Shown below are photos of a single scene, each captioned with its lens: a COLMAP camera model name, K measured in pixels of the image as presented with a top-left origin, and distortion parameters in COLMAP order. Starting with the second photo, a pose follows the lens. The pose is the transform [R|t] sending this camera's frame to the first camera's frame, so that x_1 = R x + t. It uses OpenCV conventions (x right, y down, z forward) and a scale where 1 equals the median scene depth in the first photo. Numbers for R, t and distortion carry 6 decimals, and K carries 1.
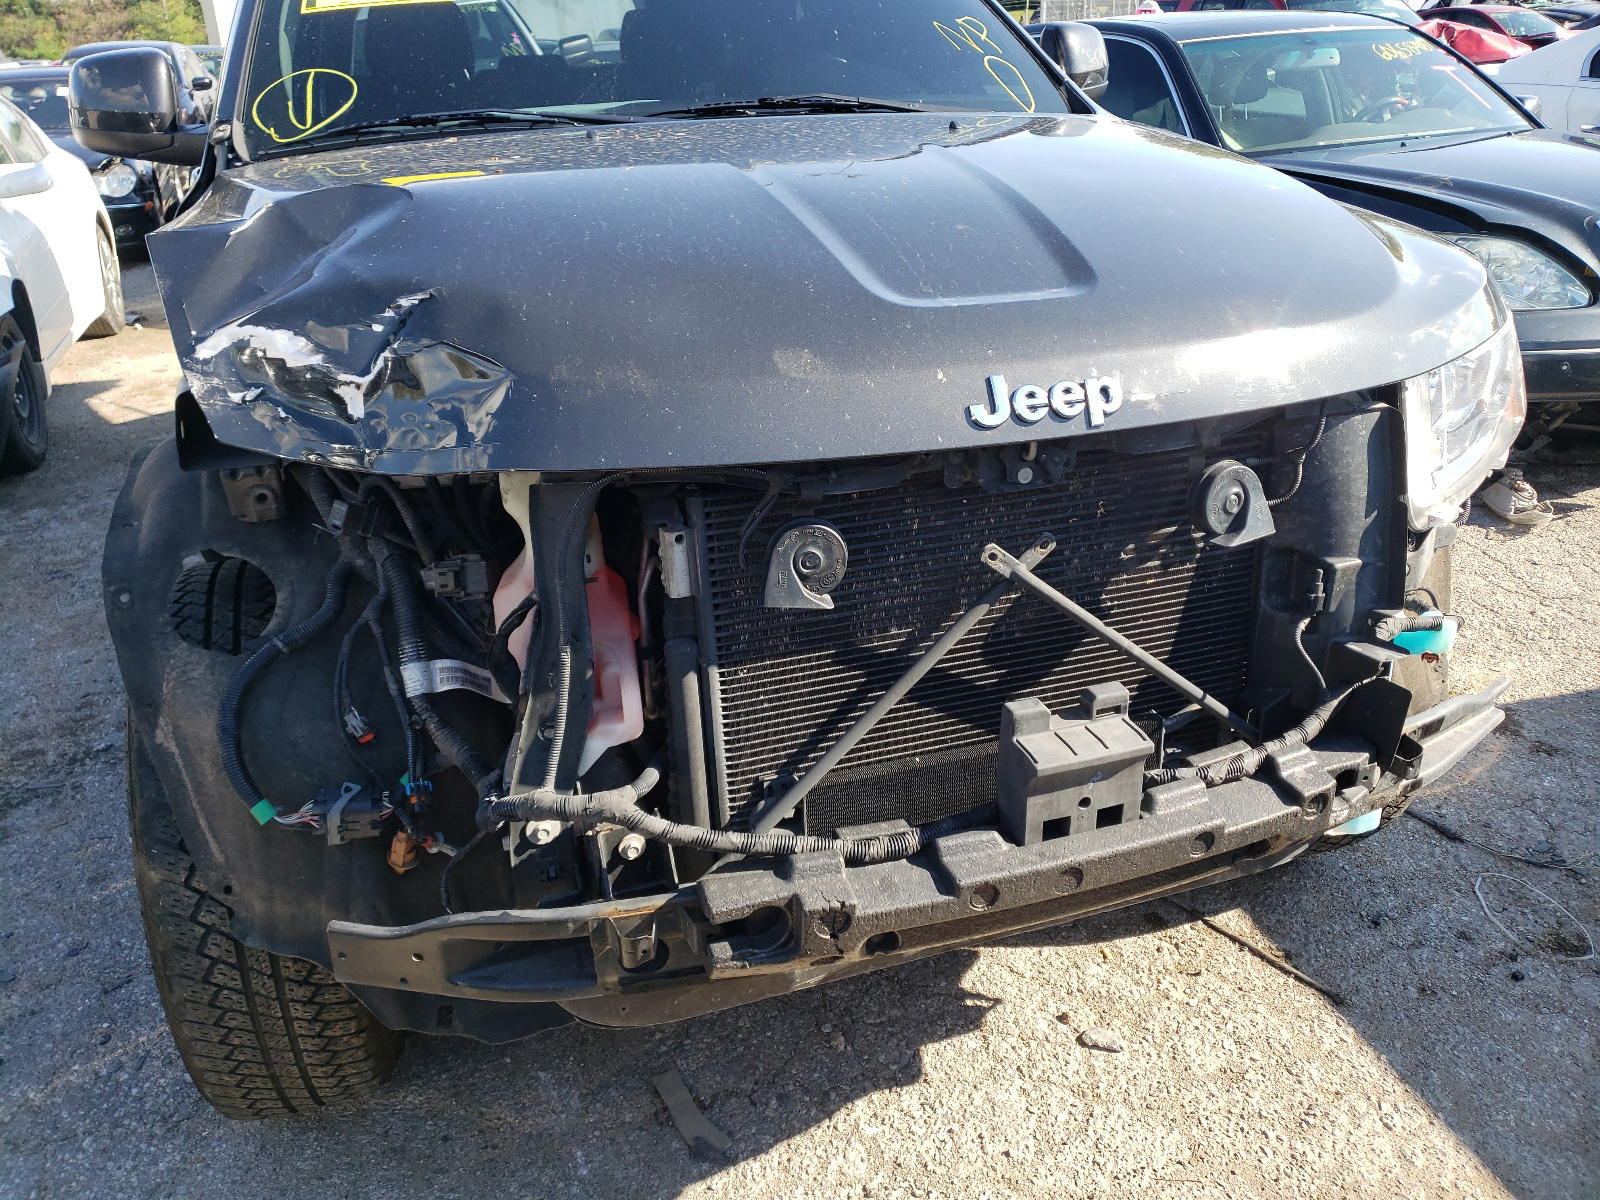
lens RADIAL K [[1166.1, 0, 801.9], [0, 1166.1, 596.5], [0, 0, 1]] dist [0.088146, -0.115121]
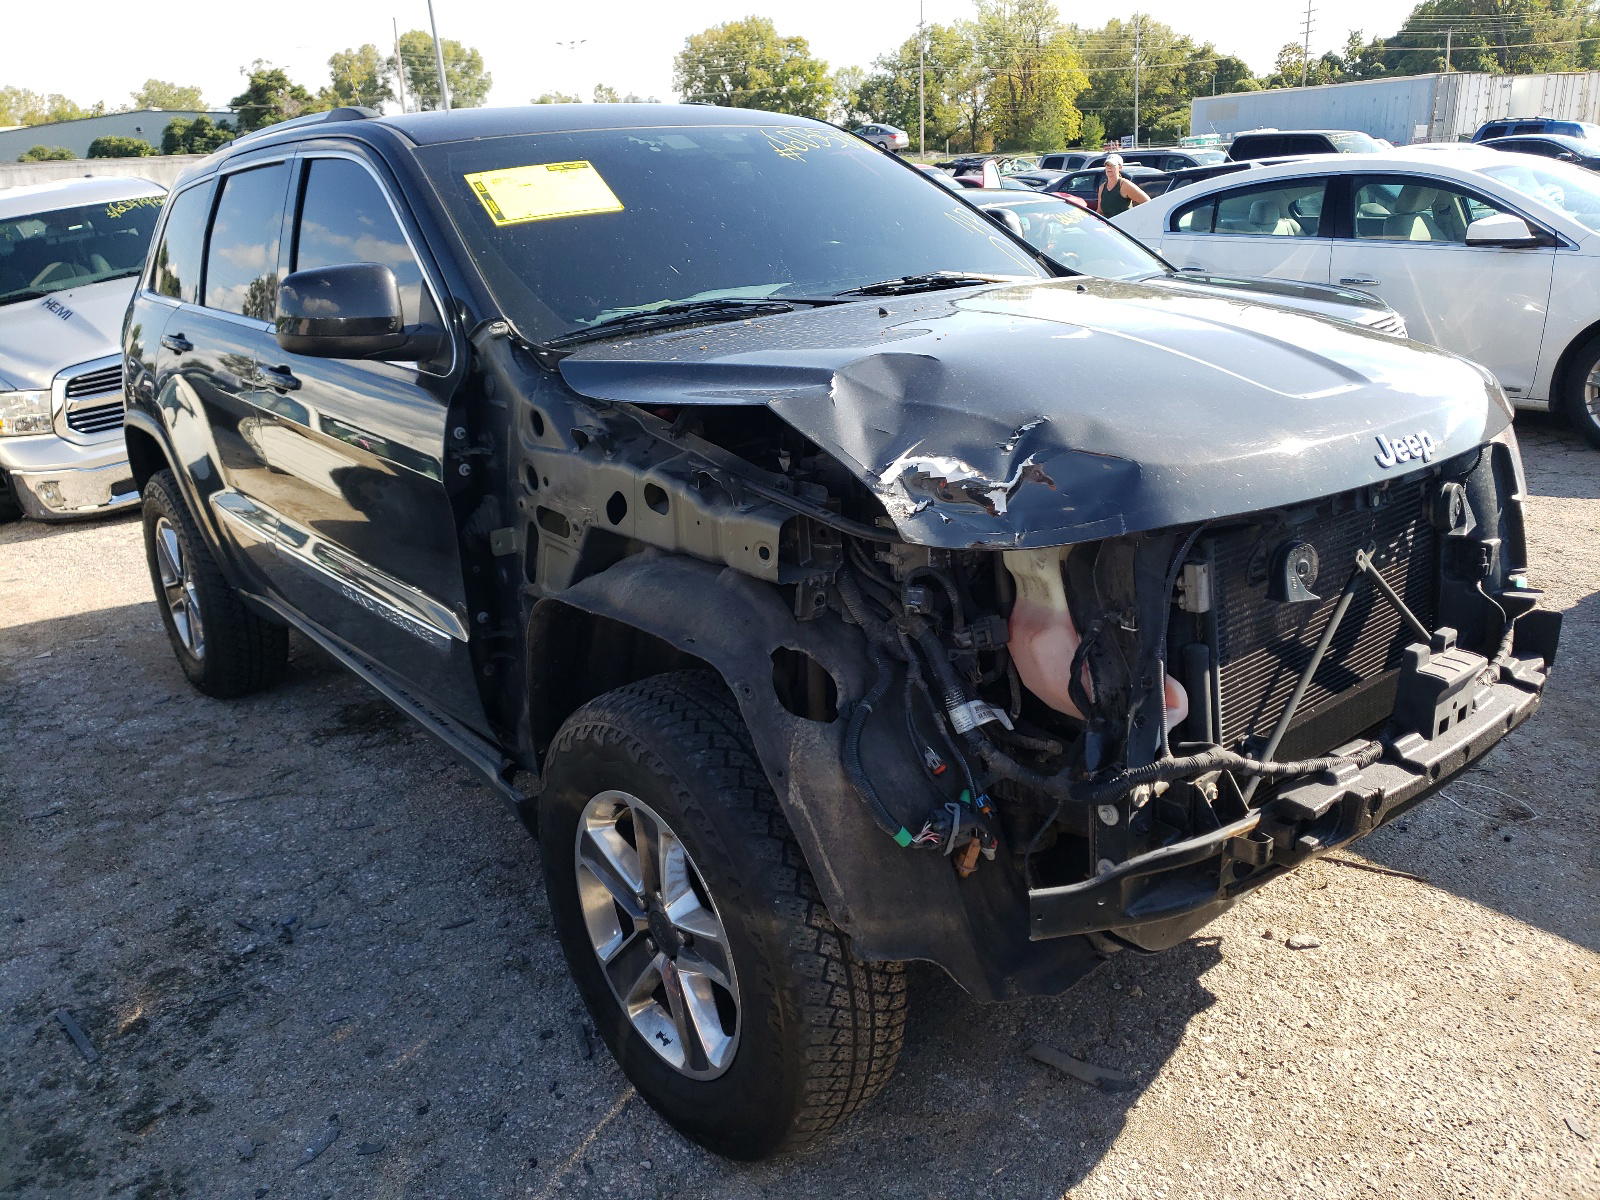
lens RADIAL K [[1166.1, 0, 801.9], [0, 1166.1, 596.5], [0, 0, 1]] dist [0.088146, -0.115121]
pose [[0.933634, -0.134847, 0.331879, -0.911205], [0.175165, 0.979985, -0.094588, 0.029707], [-0.312482, 0.146444, 0.938568, -0.174699]]
